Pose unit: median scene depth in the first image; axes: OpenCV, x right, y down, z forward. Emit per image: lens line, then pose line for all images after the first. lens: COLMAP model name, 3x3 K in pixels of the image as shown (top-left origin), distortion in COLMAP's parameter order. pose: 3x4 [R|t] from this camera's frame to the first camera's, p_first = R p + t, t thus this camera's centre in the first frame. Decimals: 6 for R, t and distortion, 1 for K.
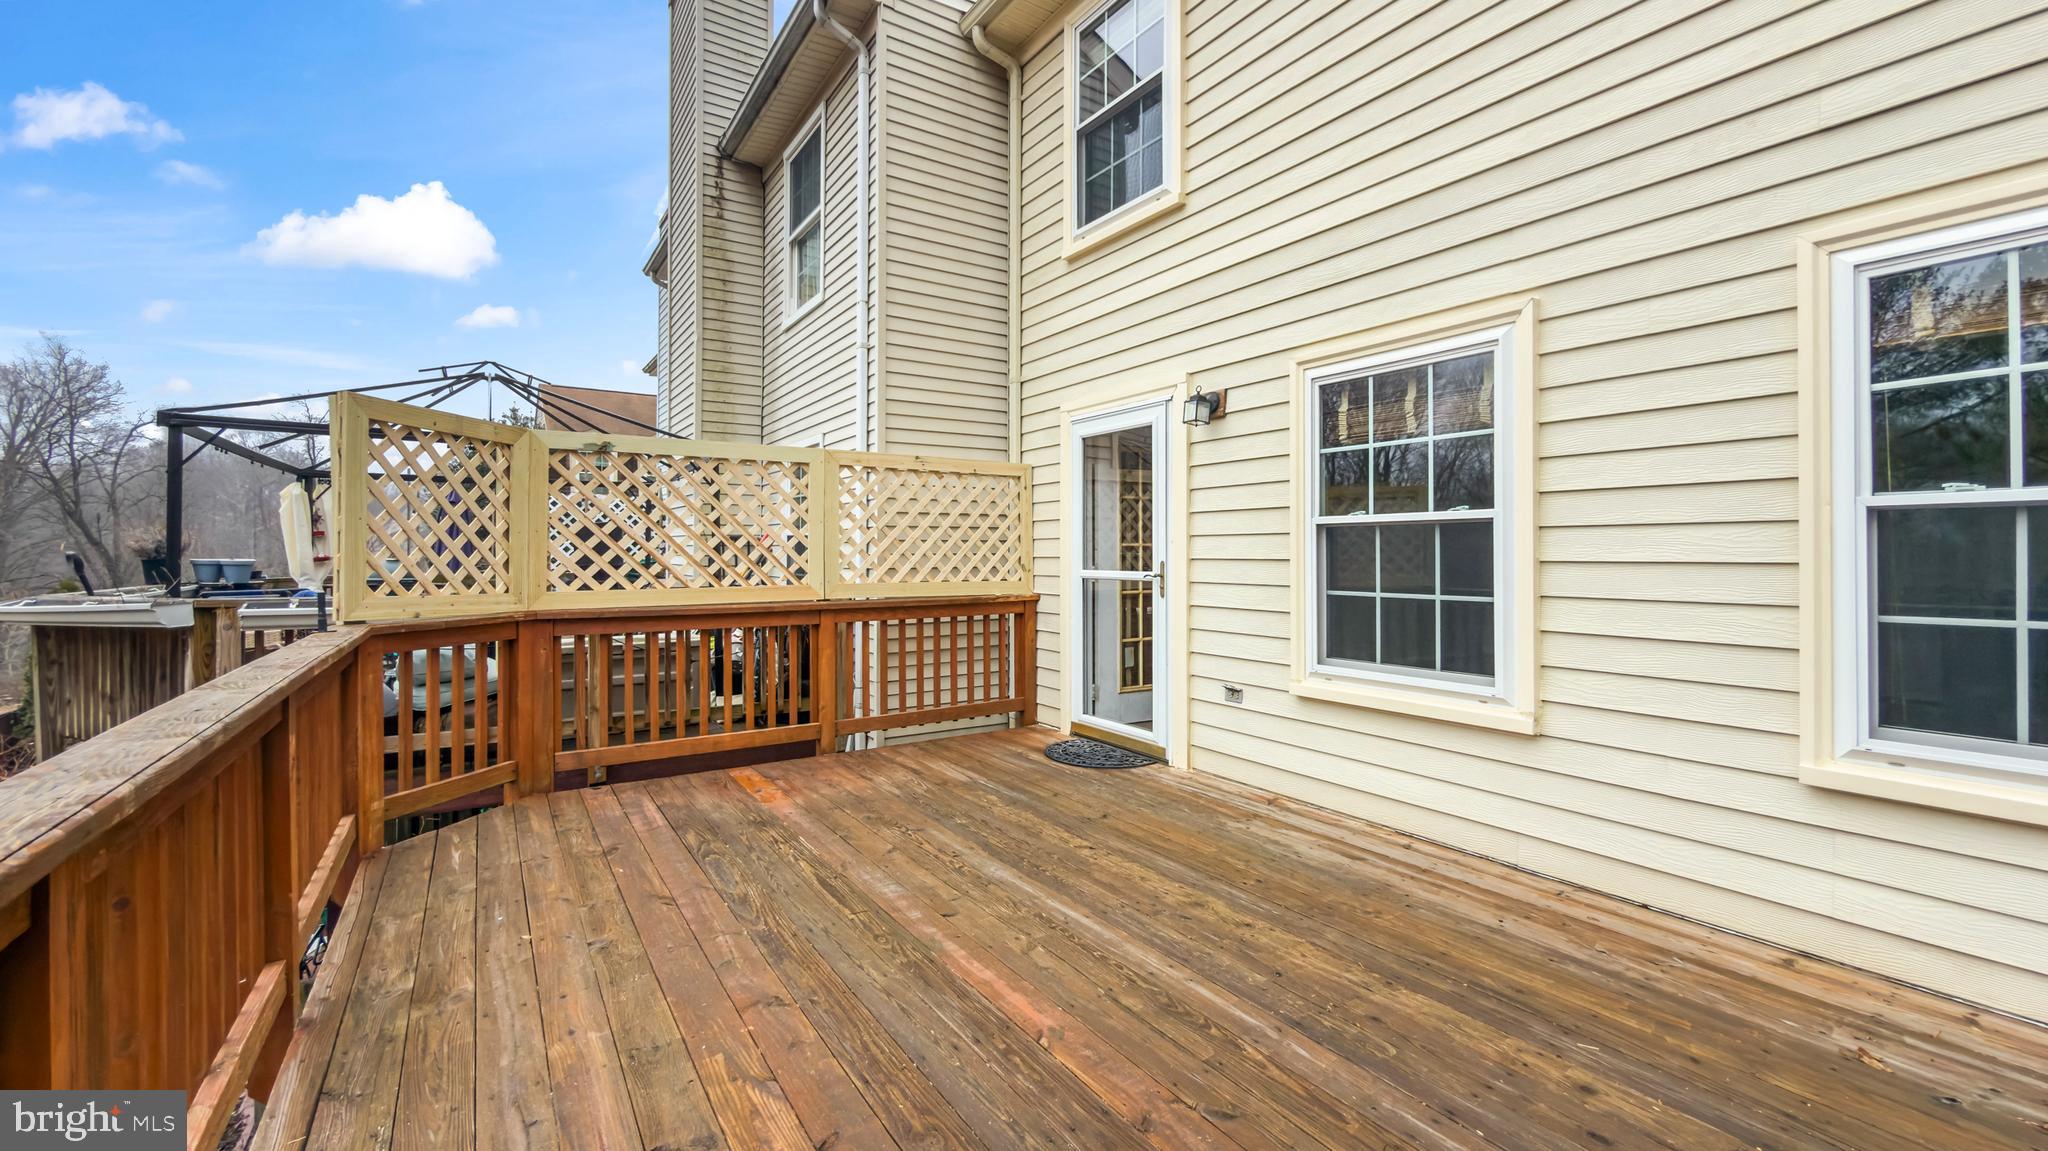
lens RADIAL K [[839.8, 0, 1026.3], [0, 839.8, 560.1], [0, 0, 1]] dist [-0.000915, -0.000733]
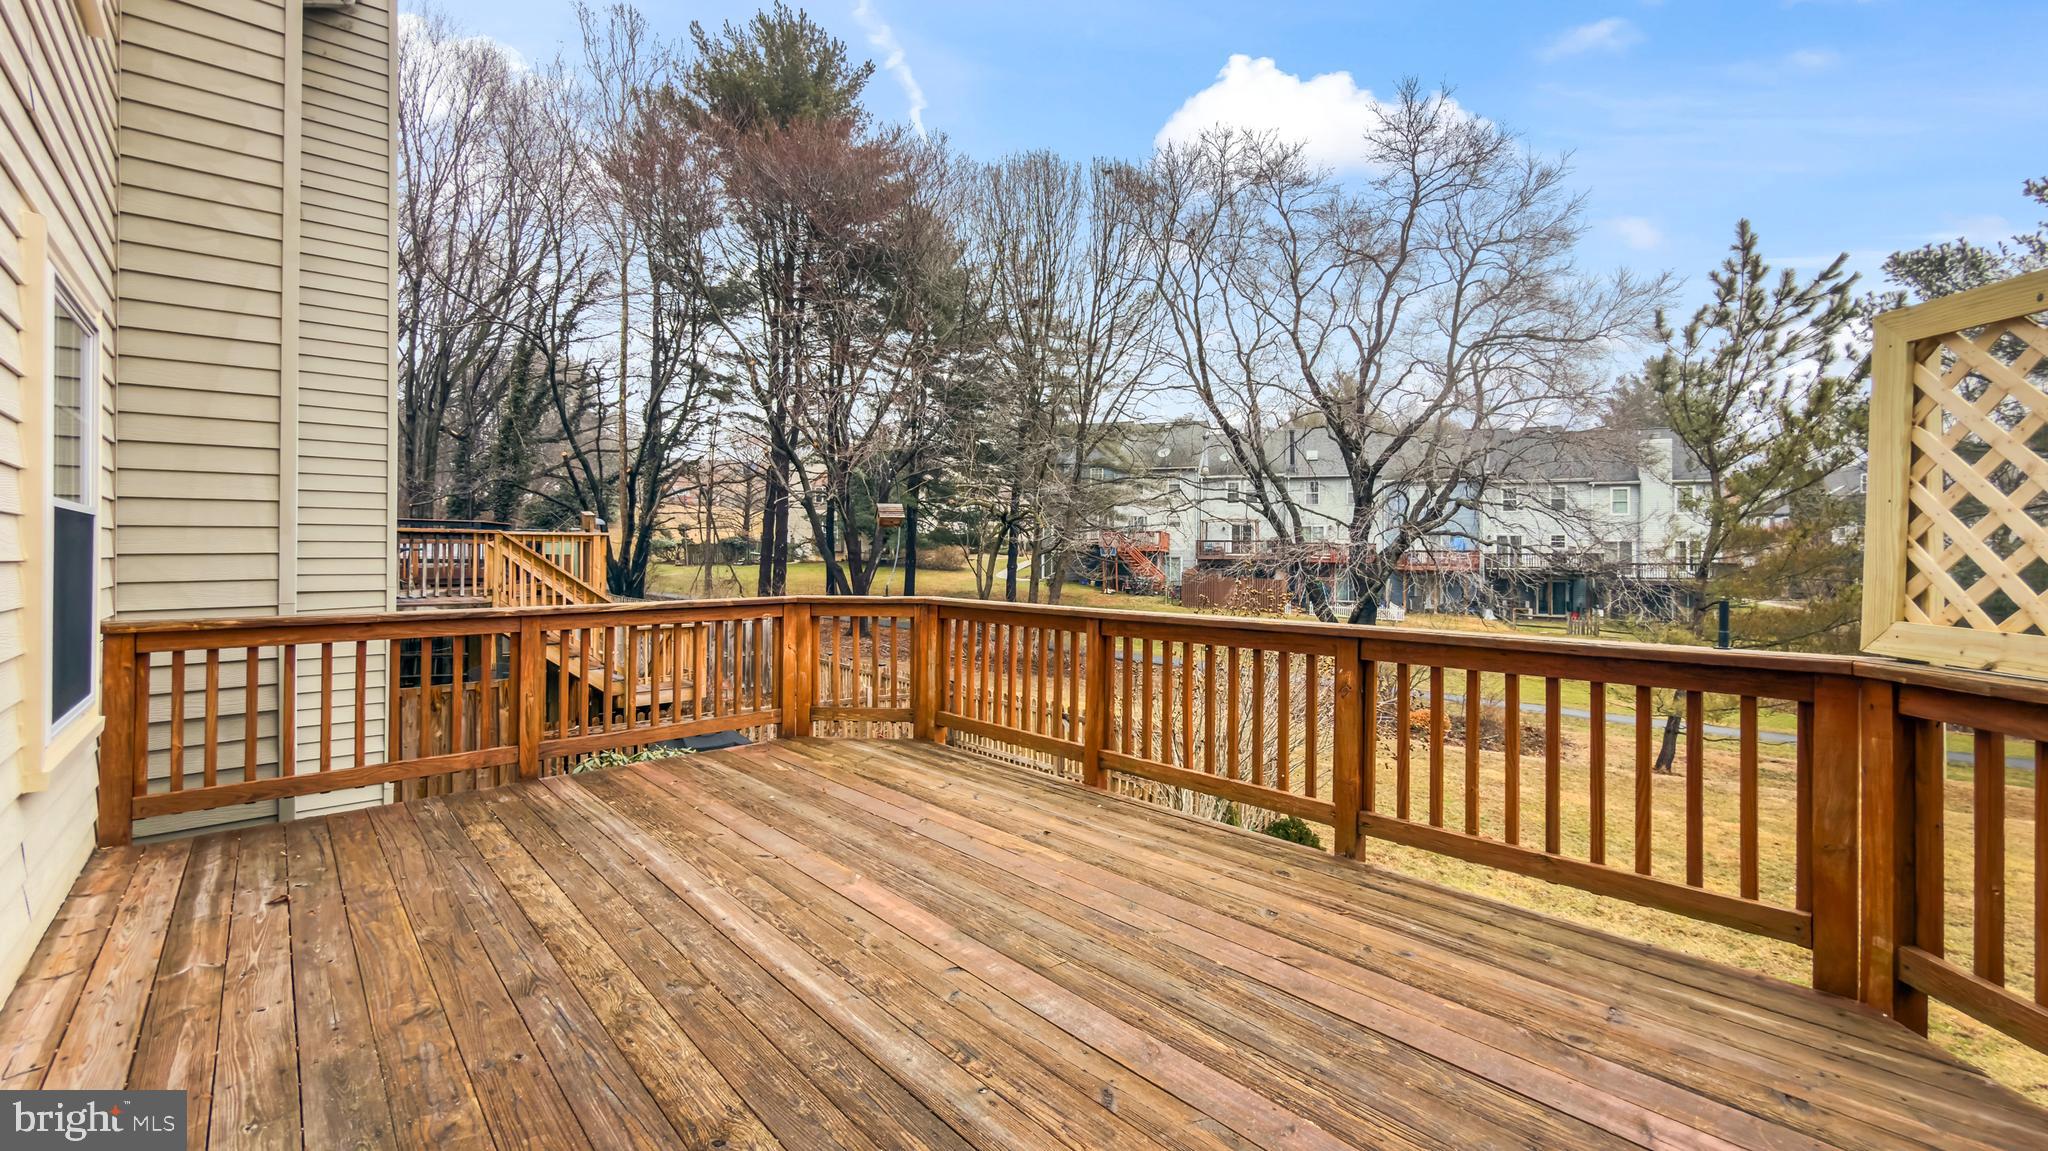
lens RADIAL K [[839.8, 0, 1022.3], [0, 839.8, 557.6], [0, 0, 1]] dist [-0.000915, -0.000733]
pose [[-0.988645, -0.000366, -0.150266, -0.034137], [-0.001598, 0.999966, 0.008081, -0.009041], [0.150258, 0.008230, -0.988613, 2.121940]]
